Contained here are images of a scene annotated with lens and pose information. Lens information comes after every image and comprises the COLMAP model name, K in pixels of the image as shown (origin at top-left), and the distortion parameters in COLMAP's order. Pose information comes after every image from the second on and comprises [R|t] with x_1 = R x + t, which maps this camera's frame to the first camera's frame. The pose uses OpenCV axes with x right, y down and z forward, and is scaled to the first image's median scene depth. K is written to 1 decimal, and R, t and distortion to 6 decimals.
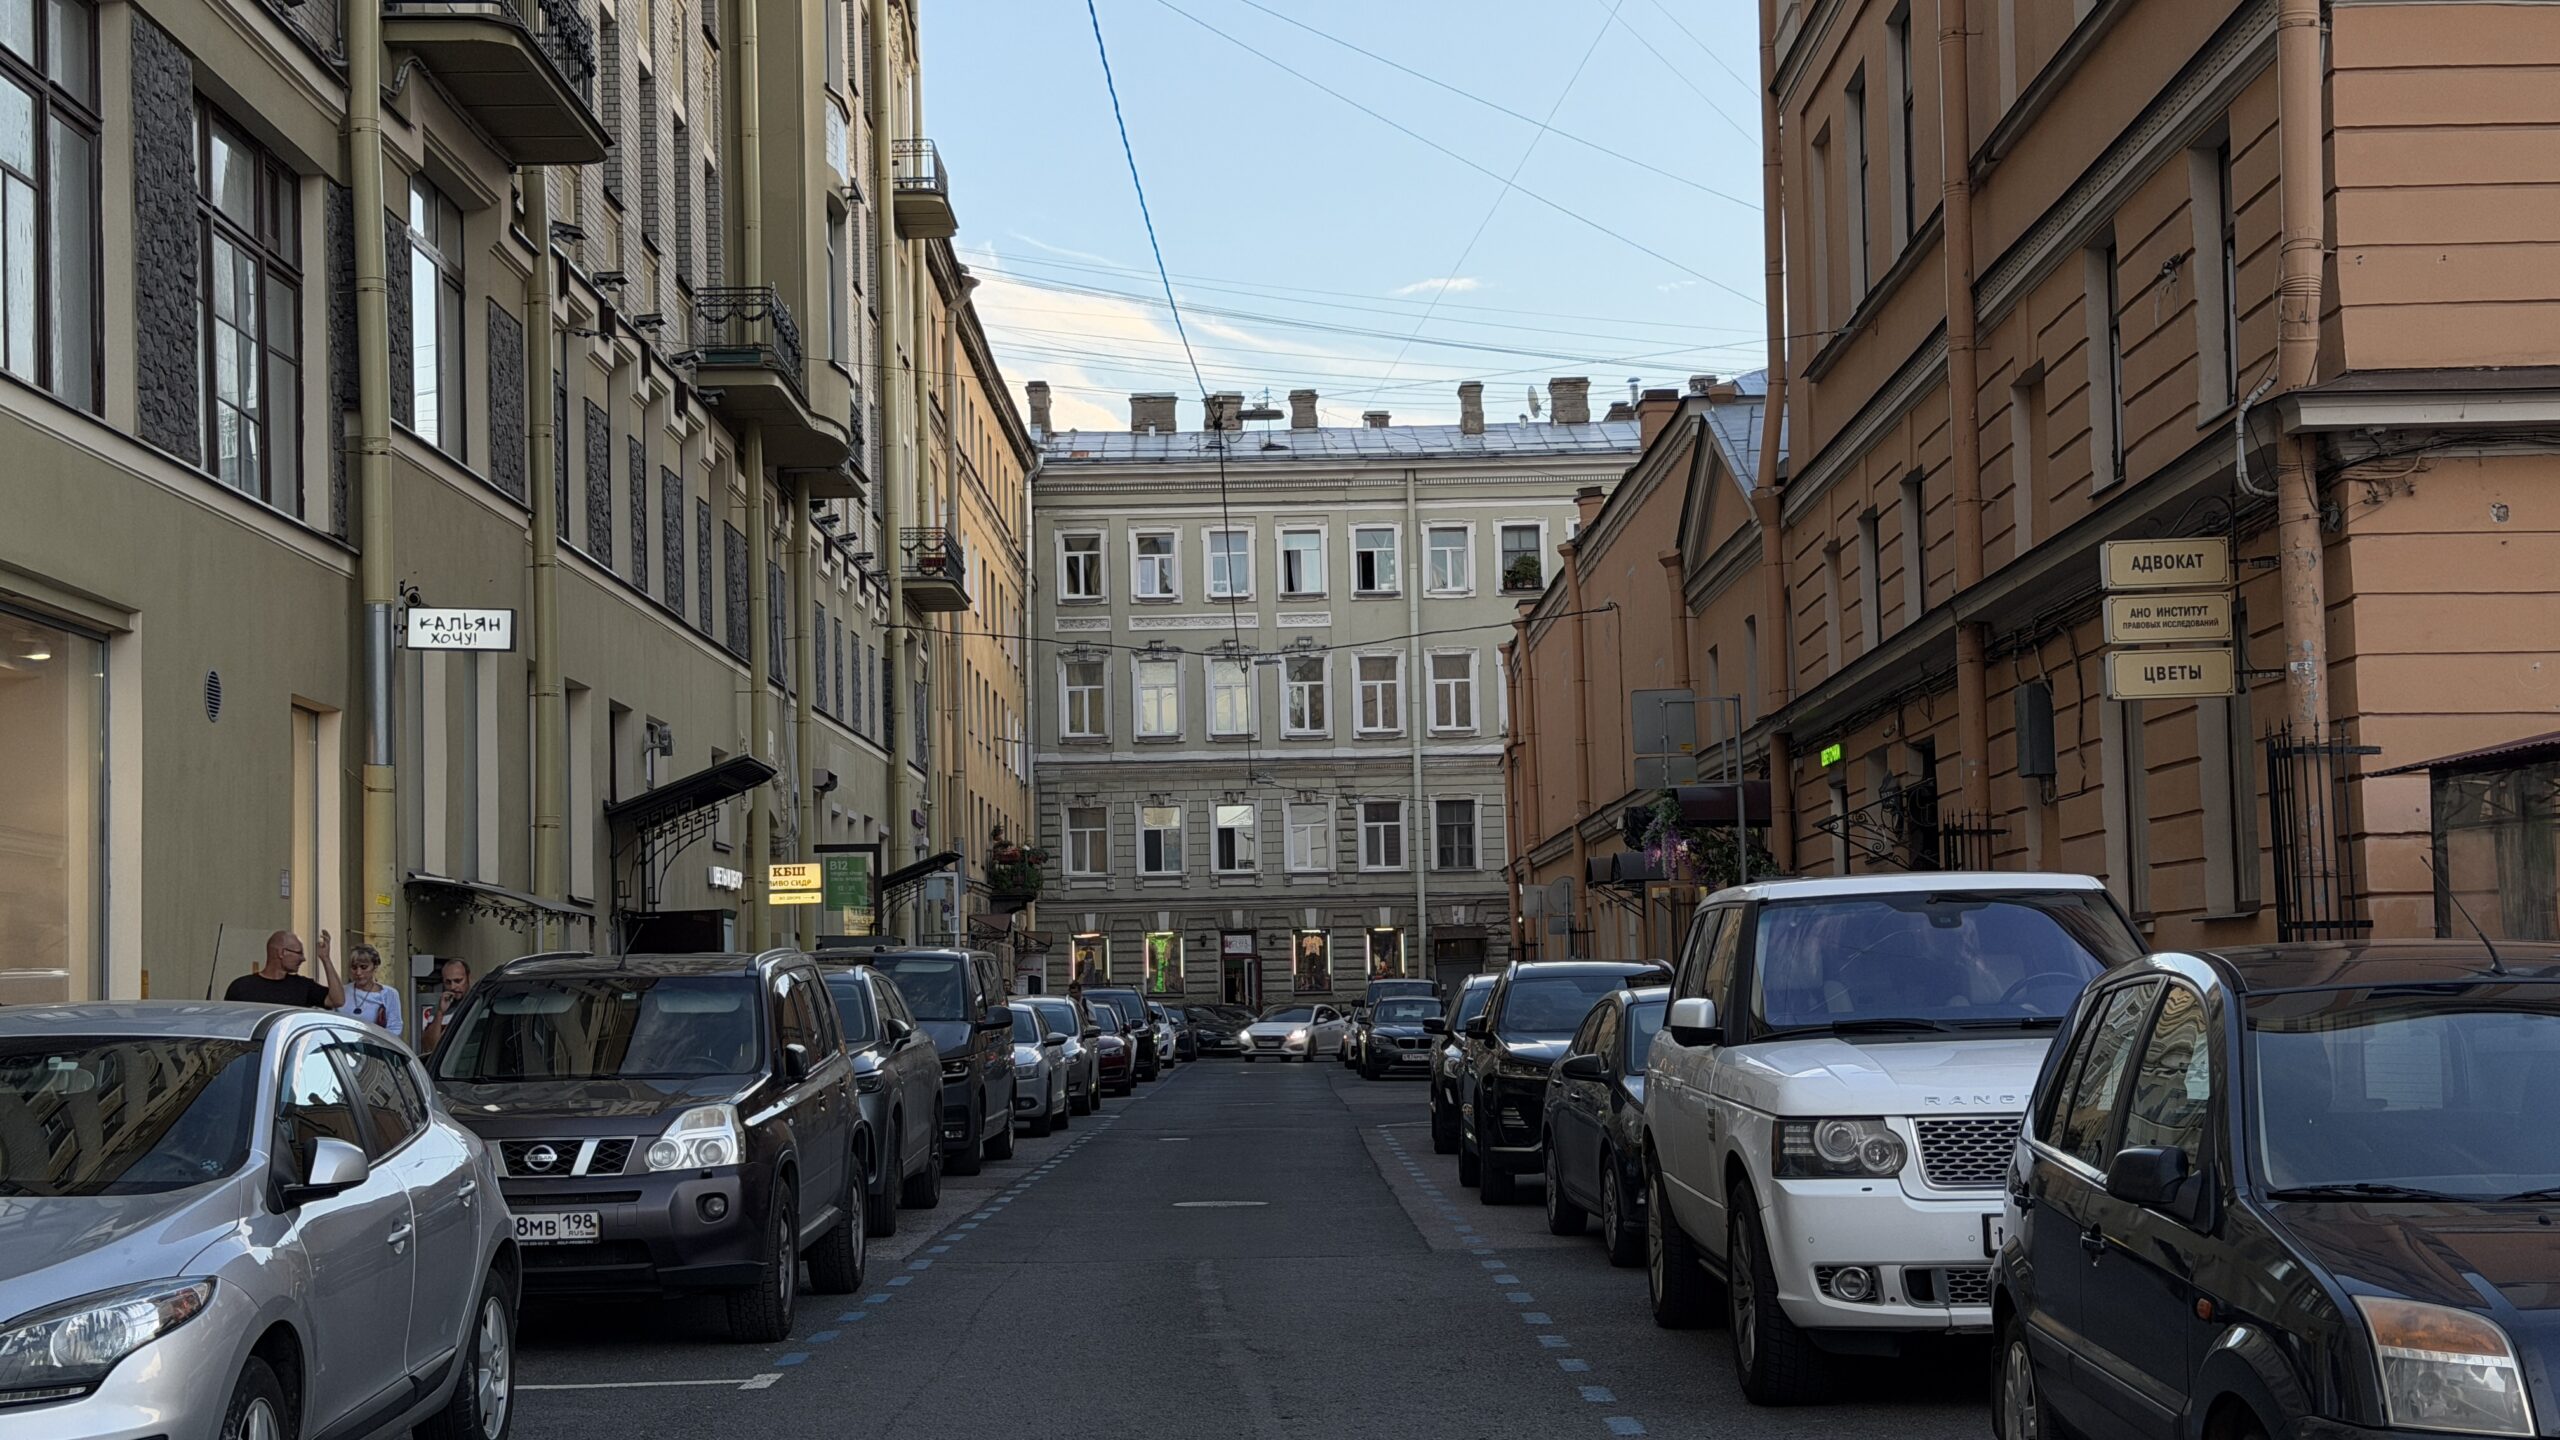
lens RADIAL K [[3672.7, 0, 1257.4], [0, 3672.7, 740.1], [0, 0, 1]] dist [0.082469, 0.000000]
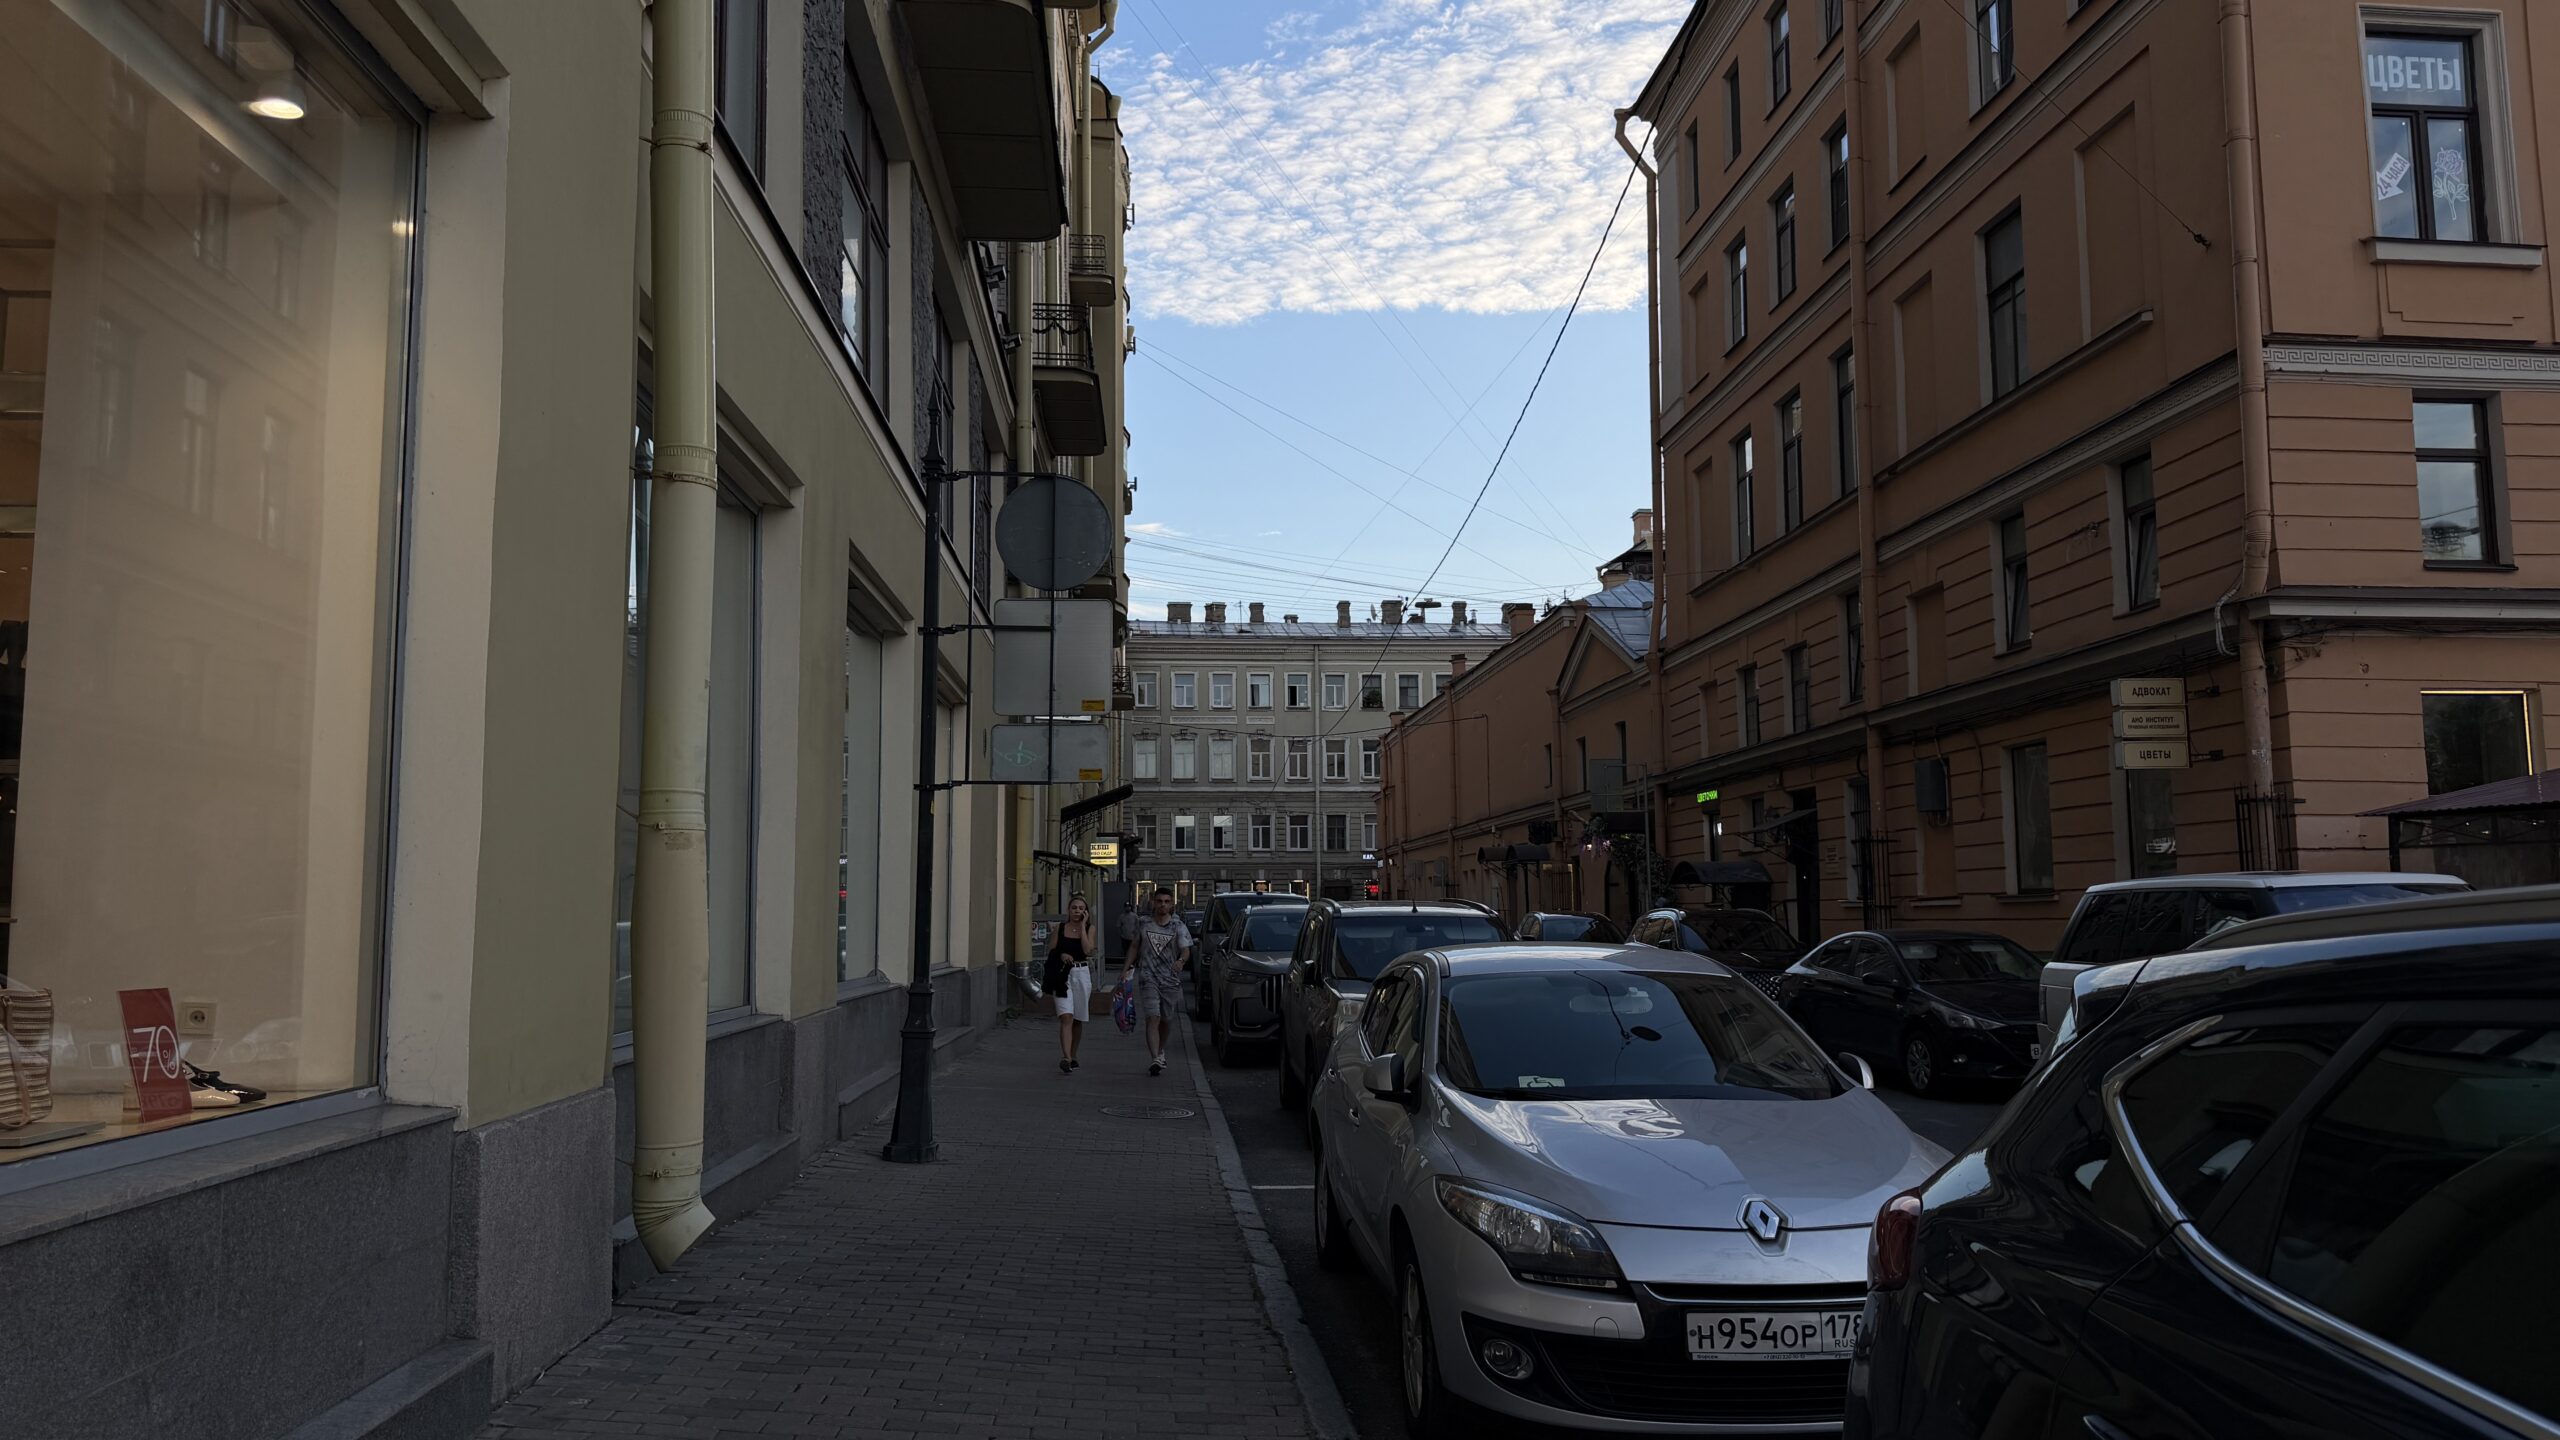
lens RADIAL K [[1836.5, 0, 1303.9], [0, 1836.5, 708.2], [0, 0, 1]] dist [0.067324, -0.041073]
pose [[0.995700, 0.025189, 0.089145, -0.109758], [-0.021488, 0.998877, -0.042227, 0.002787], [-0.090109, 0.040130, 0.995123, 0.069529]]
